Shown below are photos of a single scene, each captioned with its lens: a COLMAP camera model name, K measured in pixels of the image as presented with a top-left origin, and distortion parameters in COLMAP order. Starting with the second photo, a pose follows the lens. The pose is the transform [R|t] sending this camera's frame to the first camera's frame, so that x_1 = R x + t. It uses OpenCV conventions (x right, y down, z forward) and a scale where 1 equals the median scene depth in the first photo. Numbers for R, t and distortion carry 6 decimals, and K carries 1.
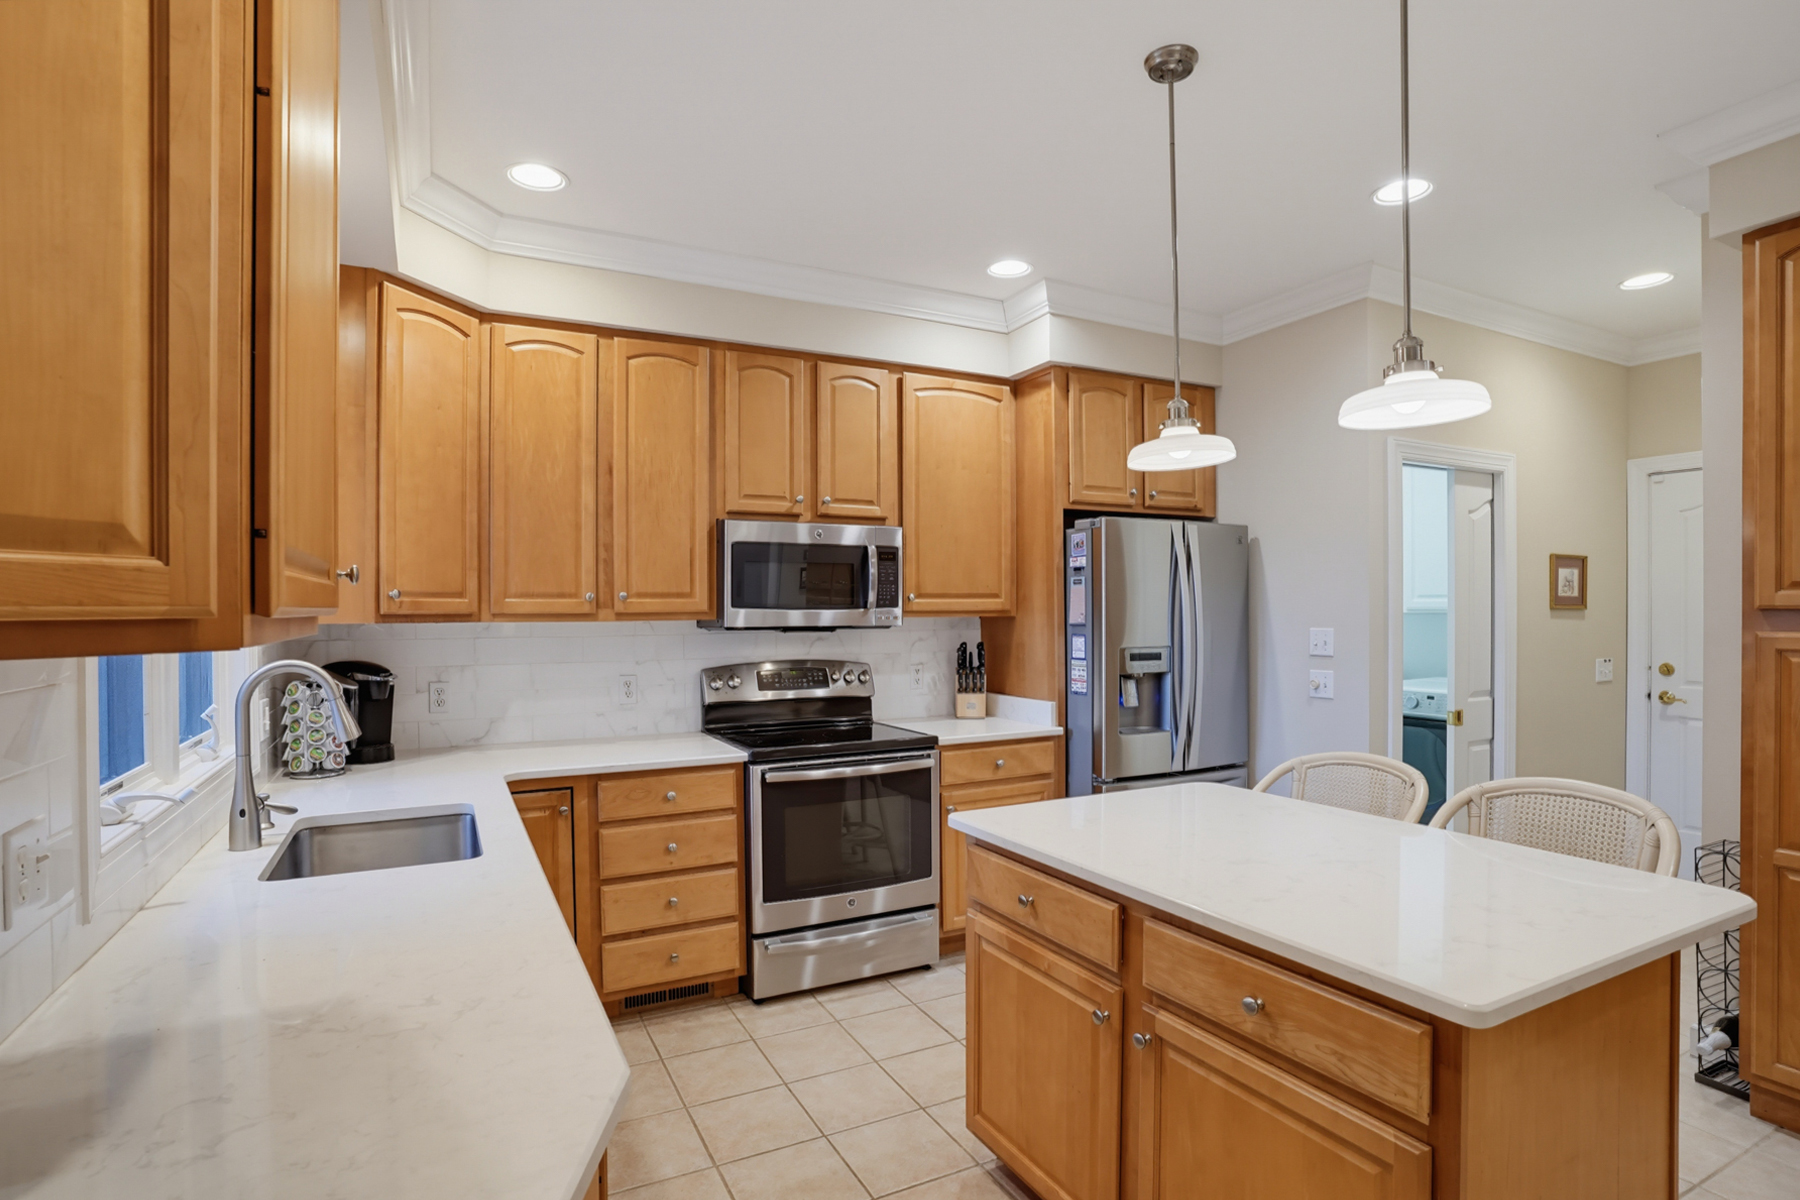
lens RADIAL K [[901.3, 0, 909.0], [0, 901.3, 616.3], [0, 0, 1]] dist [-0.069898, 0.023226]
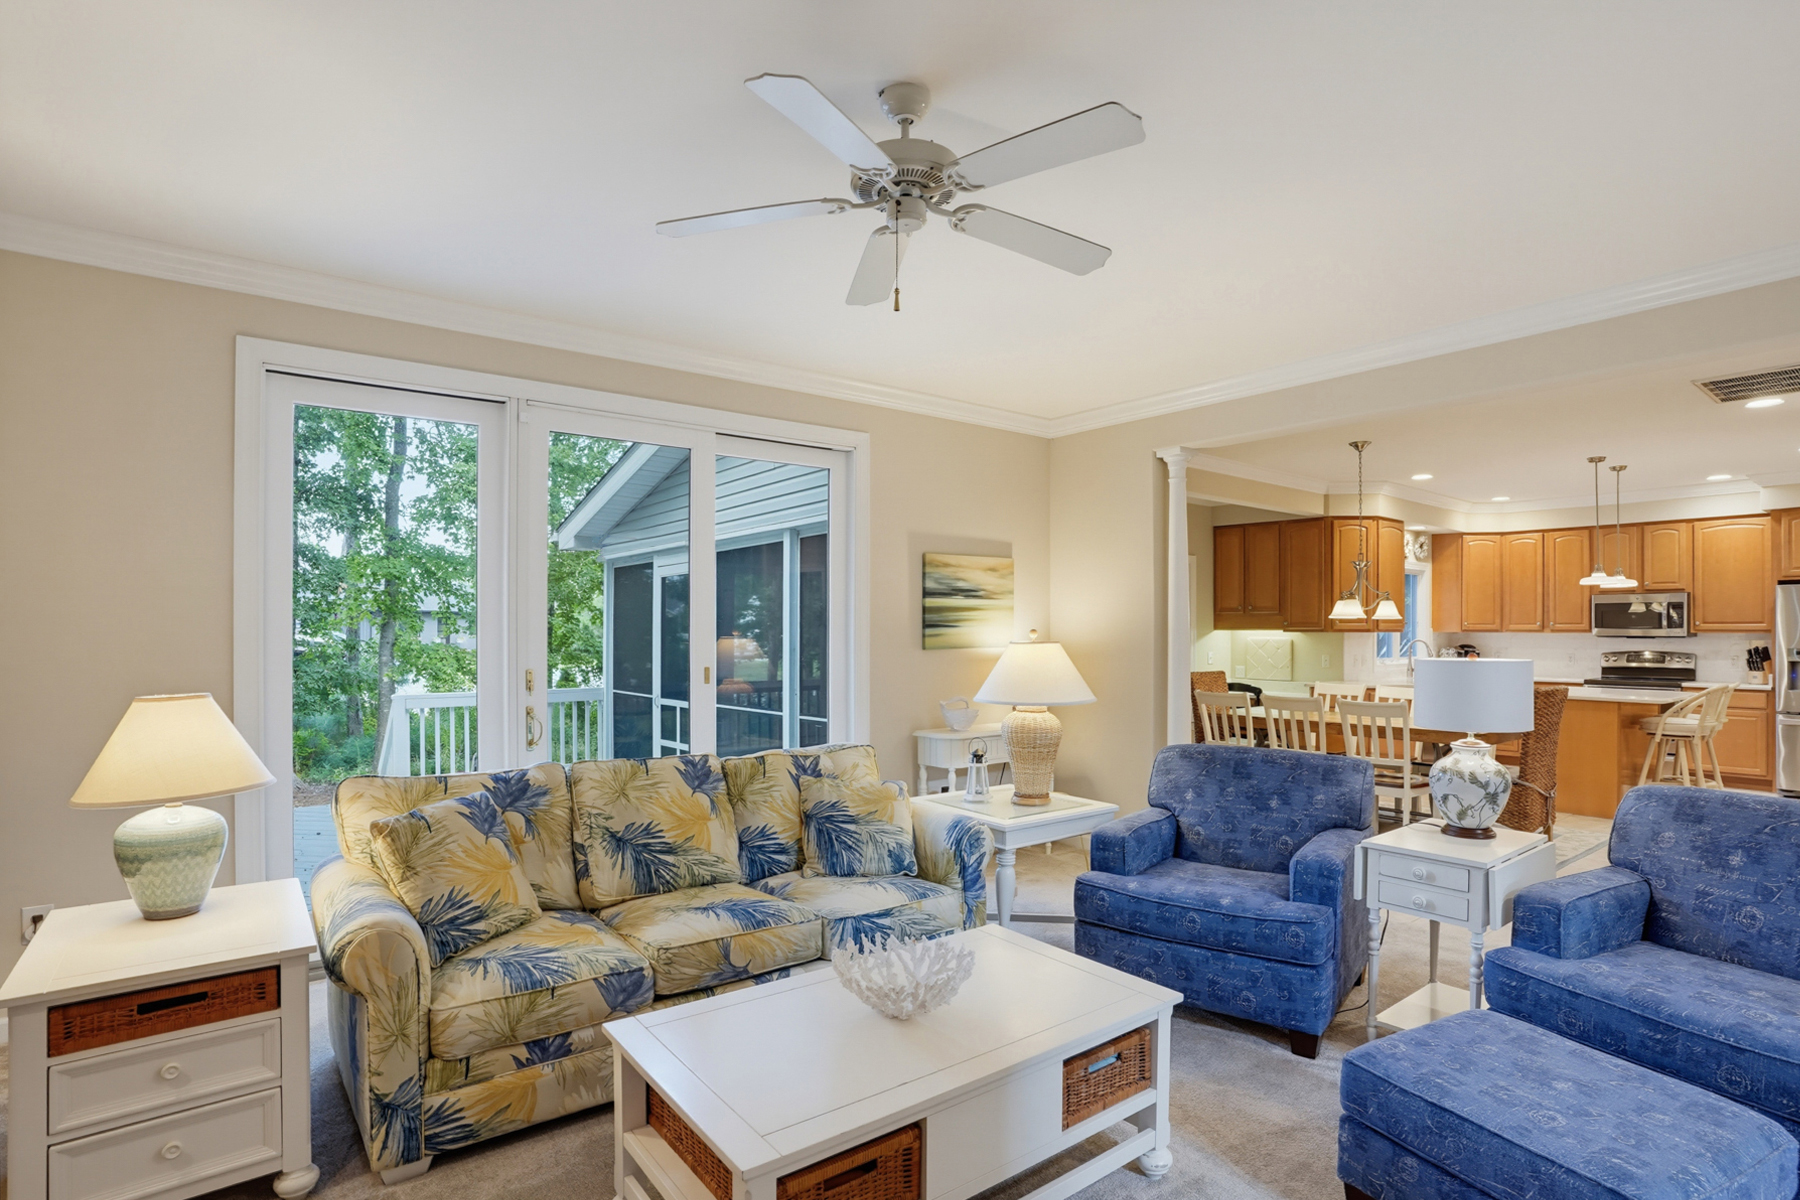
lens RADIAL K [[901.3, 0, 909.0], [0, 901.3, 627.7], [0, 0, 1]] dist [-0.069898, 0.023226]
pose [[0.182106, 0.005668, -0.983262, 1.812097], [-0.009156, 0.999950, 0.004069, -0.002026], [0.983236, 0.008262, 0.182149, -1.351692]]
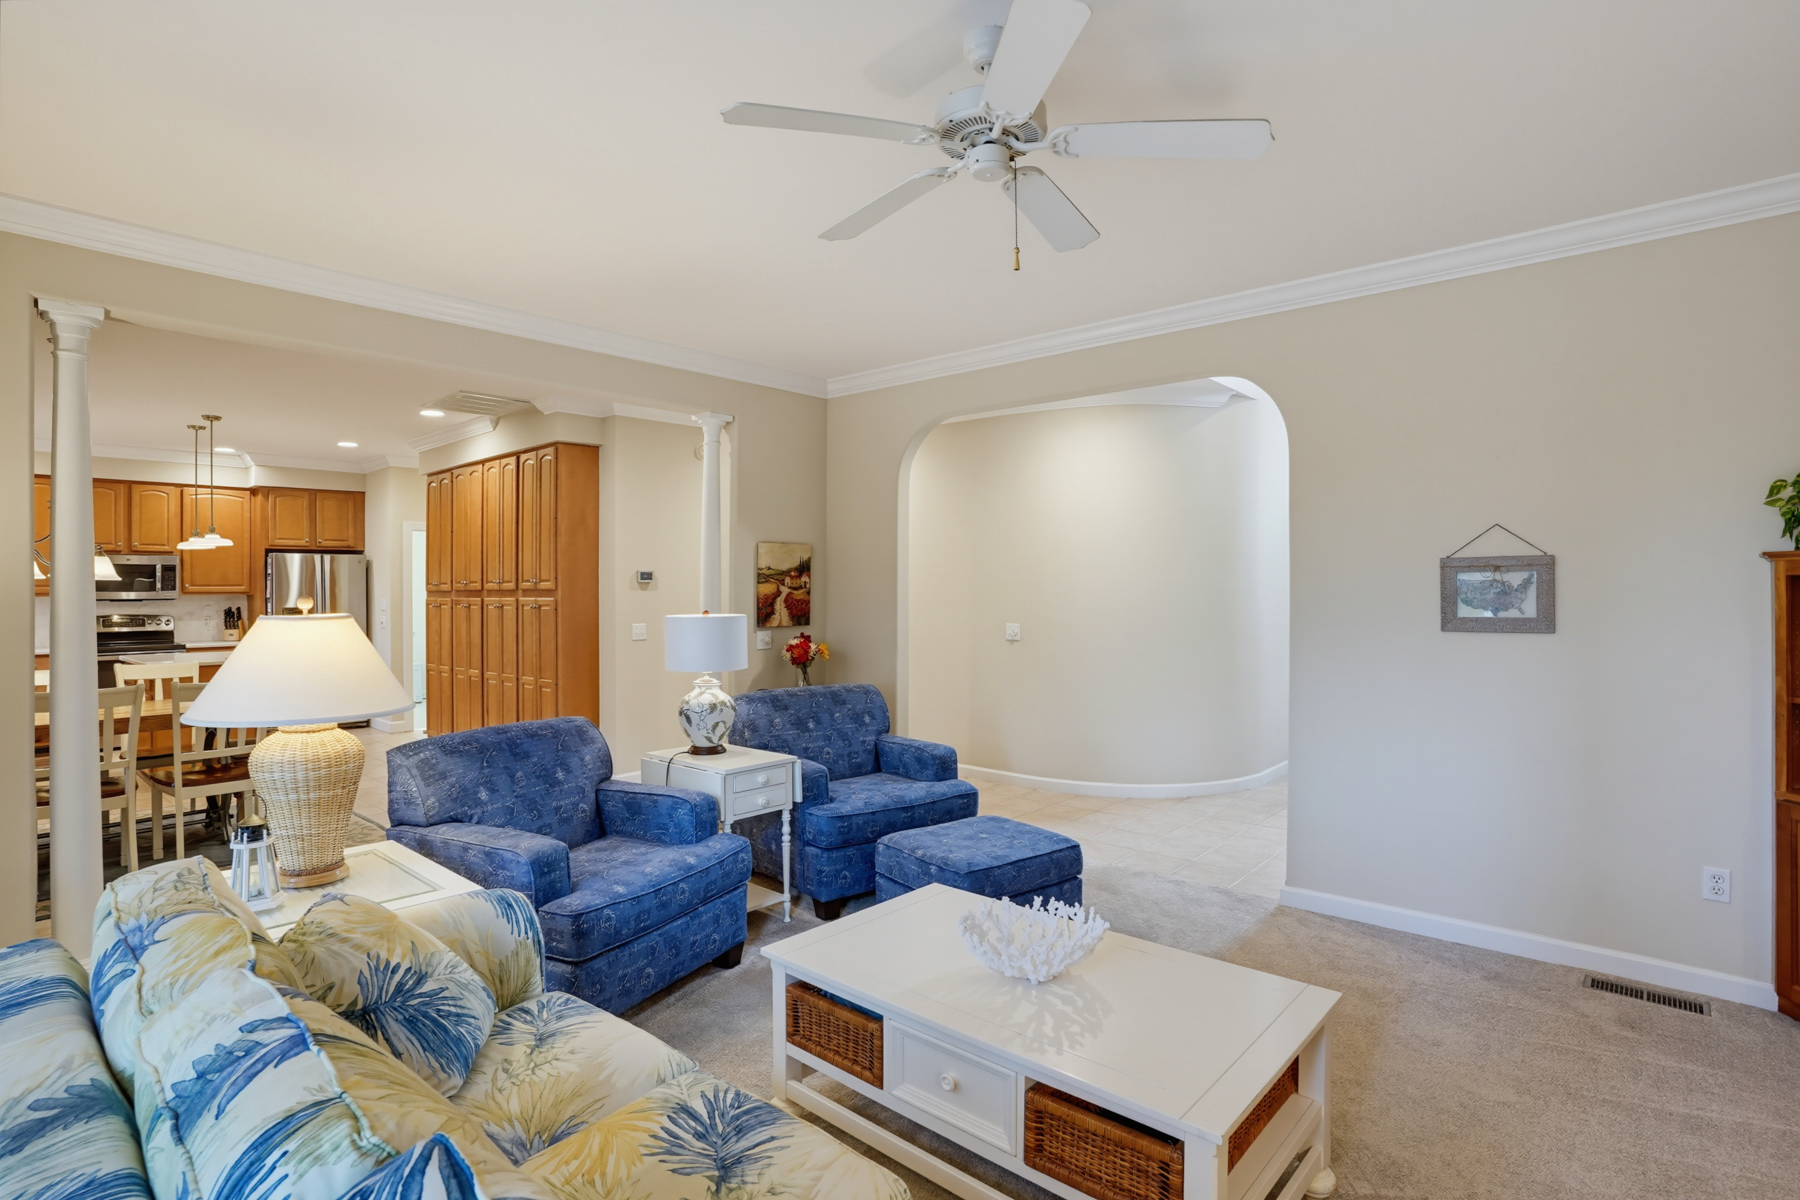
lens RADIAL K [[901.3, 0, 895.1], [0, 901.3, 590.7], [0, 0, 1]] dist [-0.069898, 0.023226]
pose [[0.932662, 0.003335, 0.360736, 0.921449], [-0.000914, 0.999976, -0.006880, 0.003711], [-0.360750, 0.006087, 0.932643, -1.772328]]
